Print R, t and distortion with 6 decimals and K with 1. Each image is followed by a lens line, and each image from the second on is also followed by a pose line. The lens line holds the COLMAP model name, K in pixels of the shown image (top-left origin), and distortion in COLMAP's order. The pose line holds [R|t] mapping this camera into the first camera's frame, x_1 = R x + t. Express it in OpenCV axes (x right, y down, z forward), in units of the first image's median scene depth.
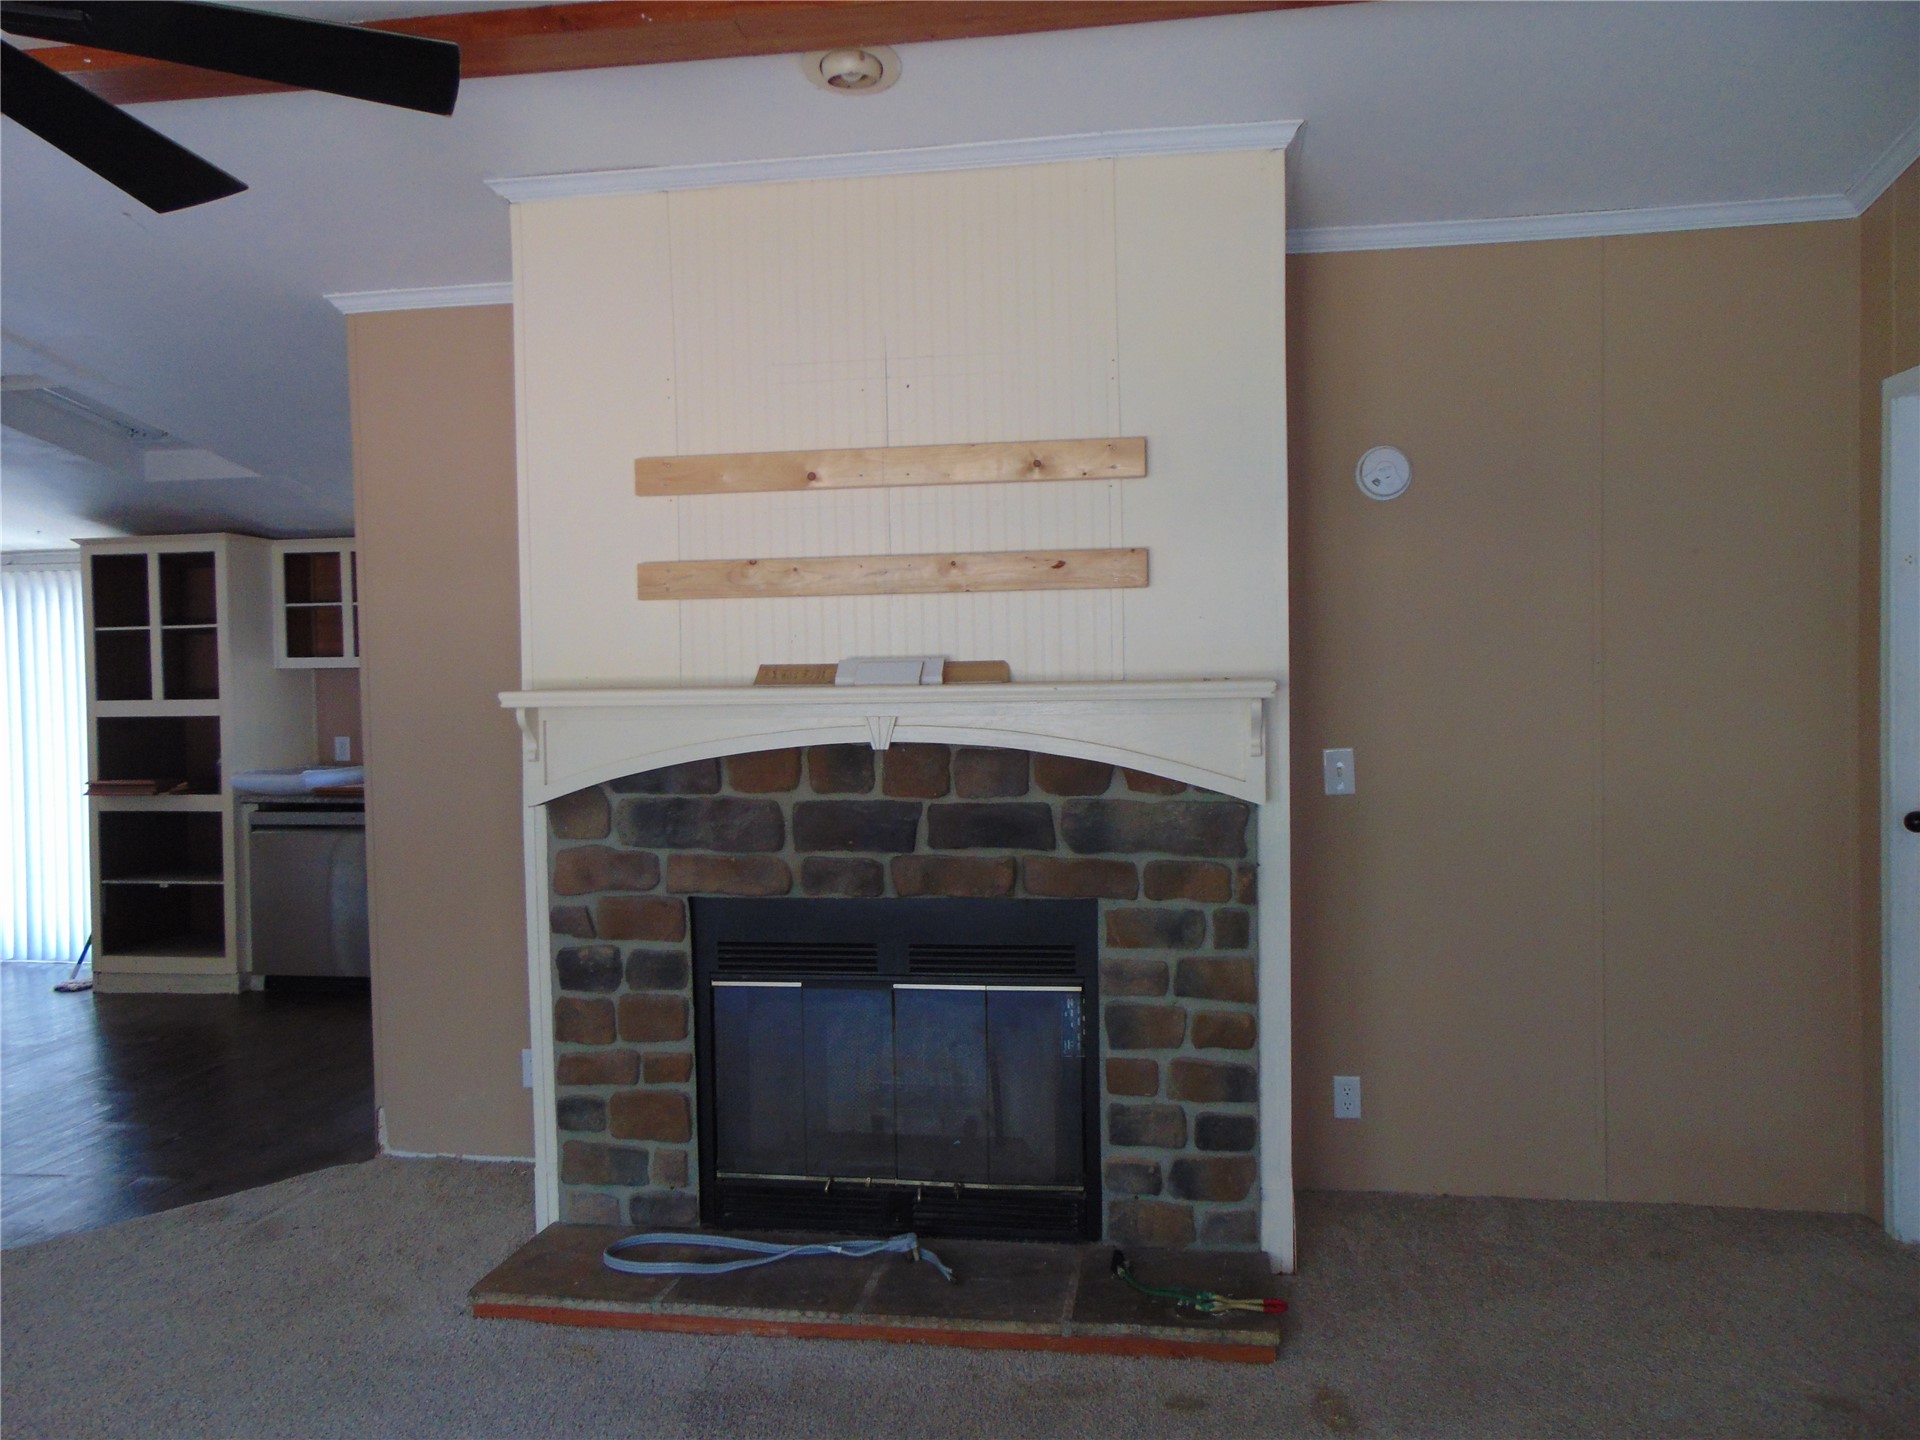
lens RADIAL K [[1440.2, 0, 950.9], [0, 1440.2, 720.1], [0, 0, 1]] dist [-0.010295, 0.043482]
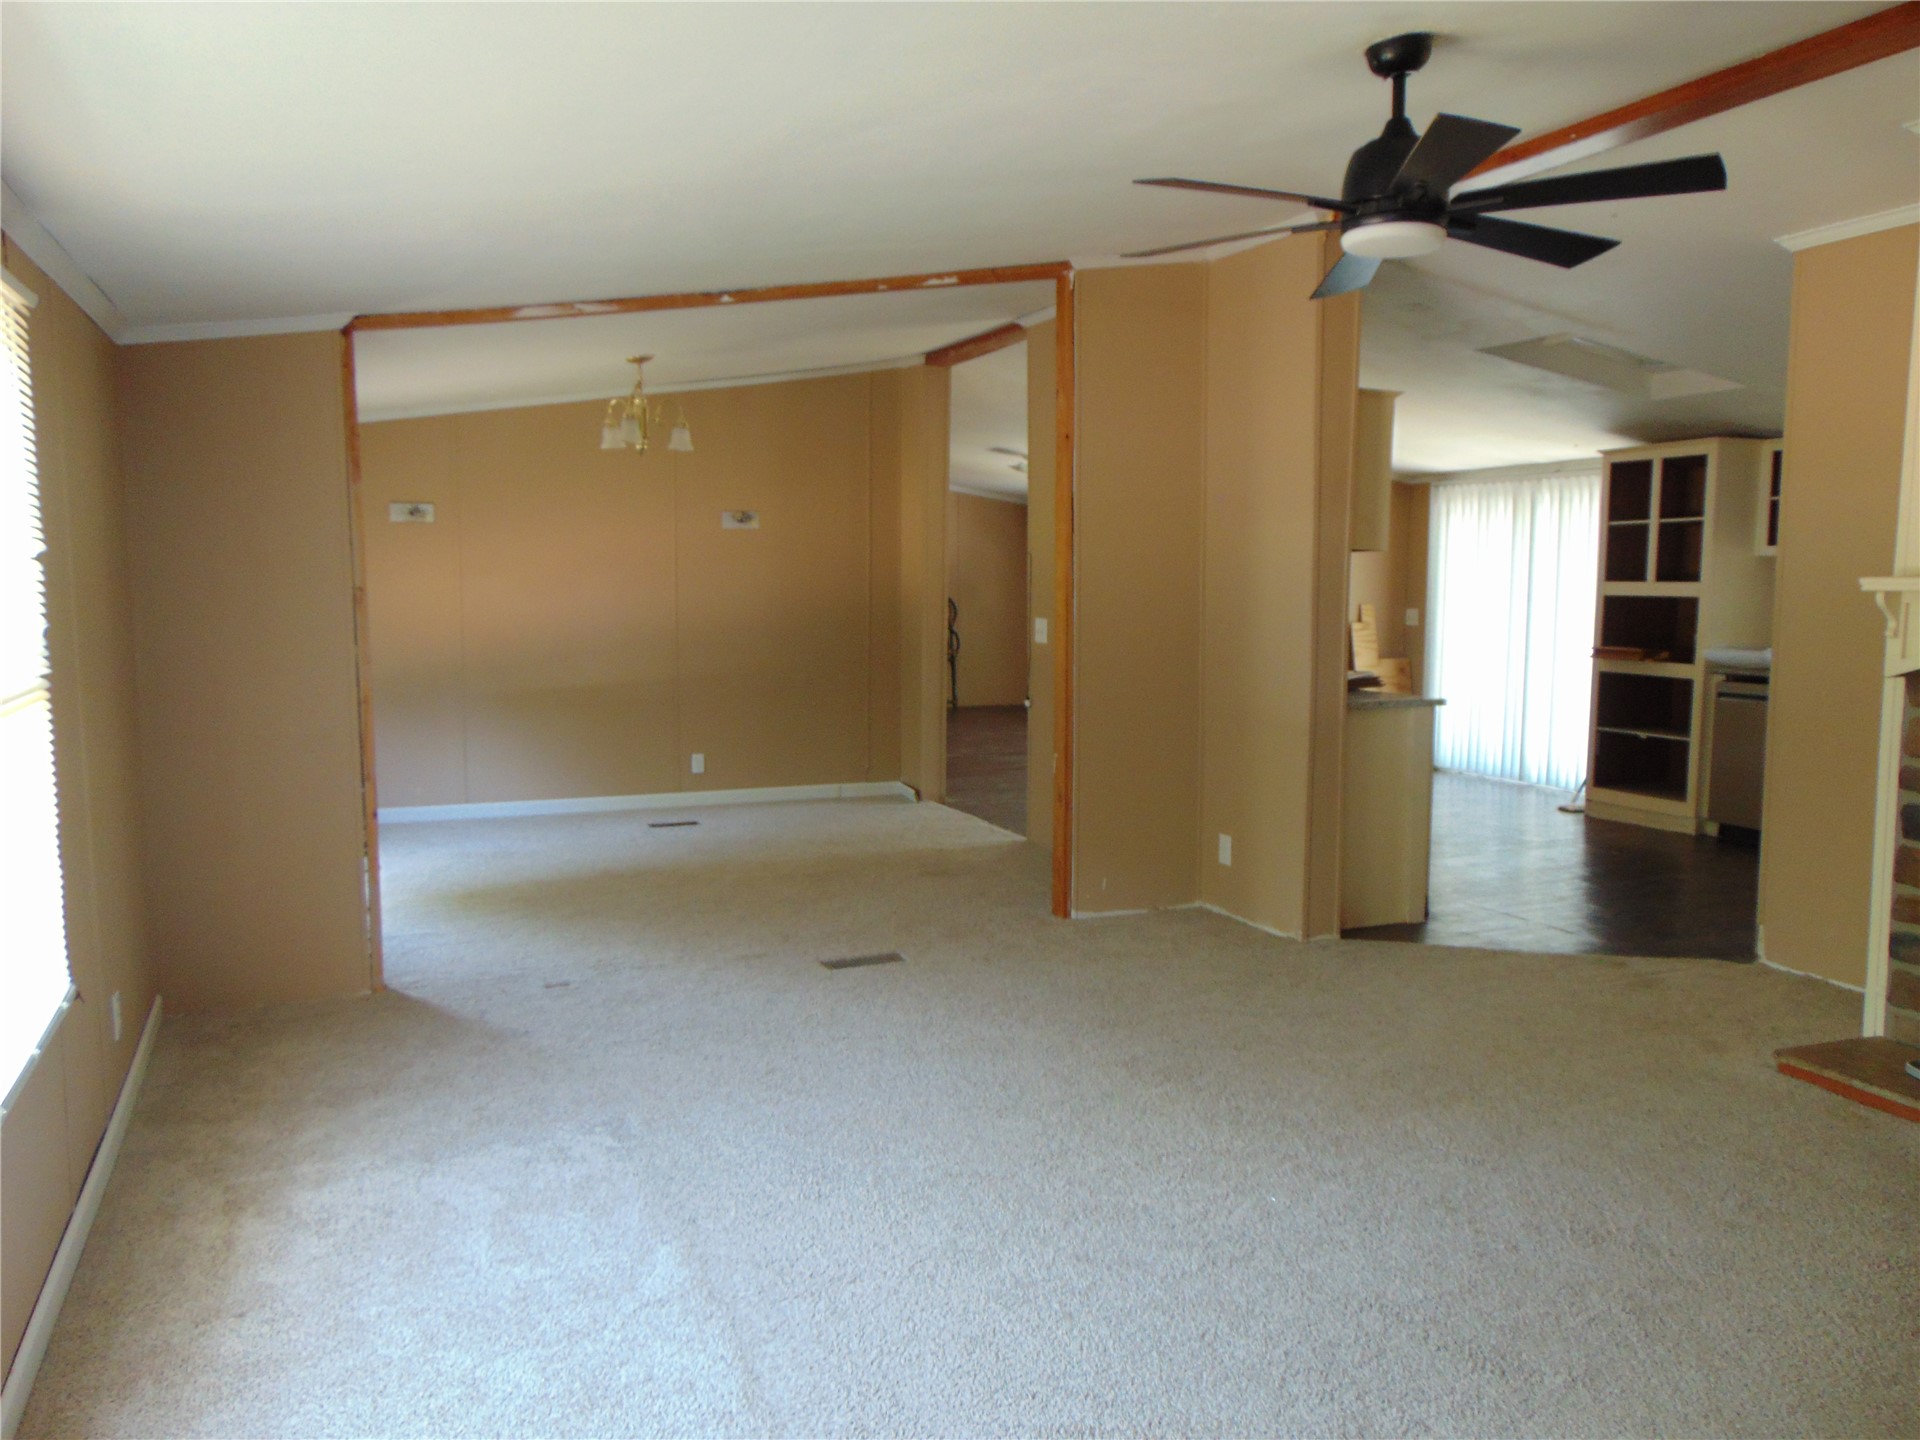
lens RADIAL K [[1440.2, 0, 946.6], [0, 1440.2, 728.8], [0, 0, 1]] dist [-0.010295, 0.043482]
pose [[0.538180, 0.106890, -0.836025, 0.151368], [-0.036476, 0.993950, 0.103600, 0.004672], [0.842040, -0.025260, 0.538823, -0.144841]]
